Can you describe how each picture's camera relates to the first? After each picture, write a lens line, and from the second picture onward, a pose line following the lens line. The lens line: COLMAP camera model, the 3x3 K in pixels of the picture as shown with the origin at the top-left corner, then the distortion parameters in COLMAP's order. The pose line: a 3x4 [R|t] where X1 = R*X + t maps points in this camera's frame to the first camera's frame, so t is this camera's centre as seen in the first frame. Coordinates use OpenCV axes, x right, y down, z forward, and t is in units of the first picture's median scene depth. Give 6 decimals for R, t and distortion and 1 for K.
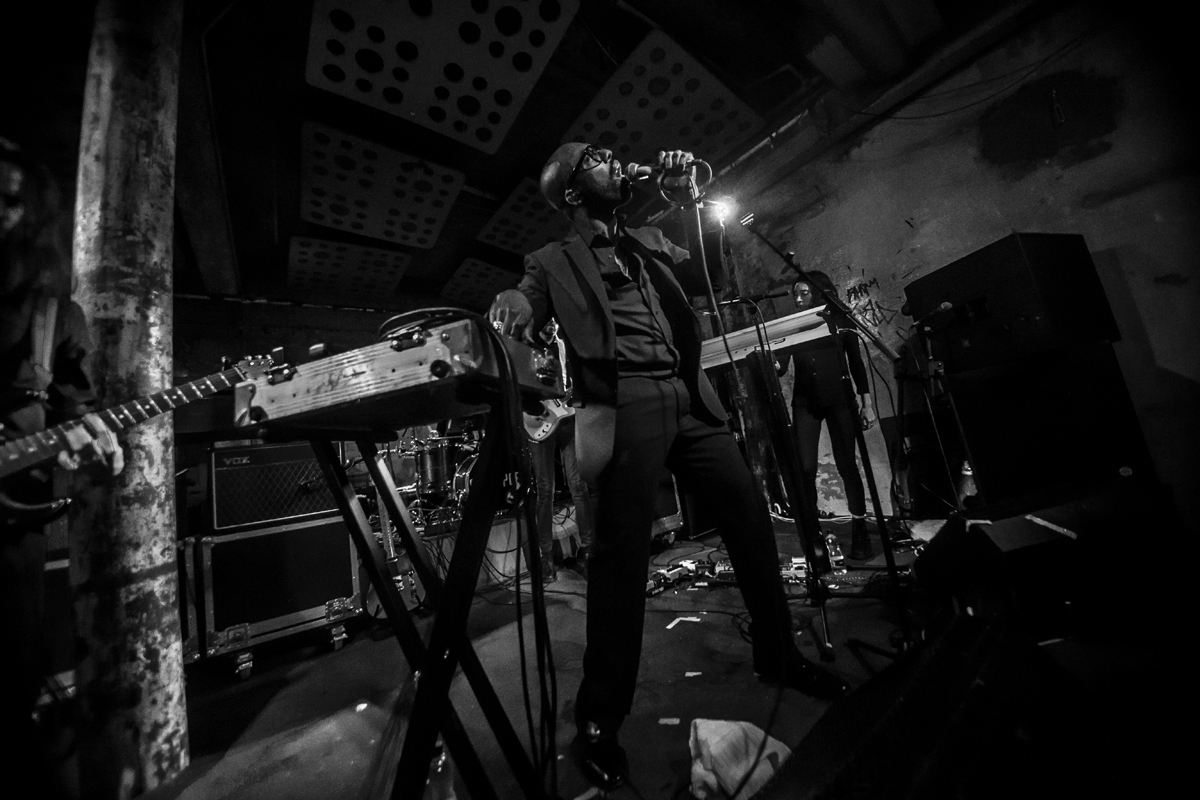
lens RADIAL K [[427.3, 0, 606.3], [0, 427.3, 399.8], [0, 0, 1]] dist [-0.025380, 0.000207]
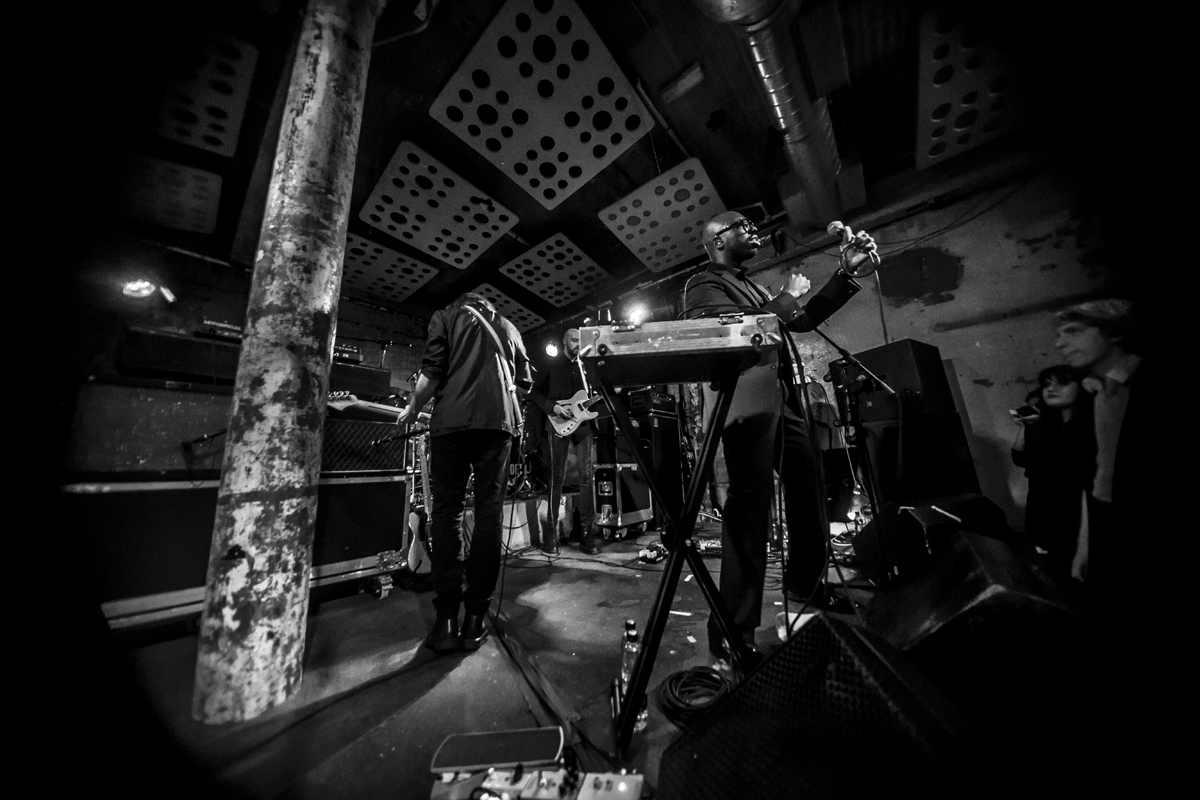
lens RADIAL K [[355.2, 0, 600.0], [0, 355.2, 399.4], [0, 0, 1]] dist [-0.008163, -0.000076]
pose [[0.968875, 0.147552, 0.198772, -0.363952], [-0.128887, 0.986207, -0.103844, 0.113135], [-0.211353, 0.074993, 0.974529, -0.049924]]
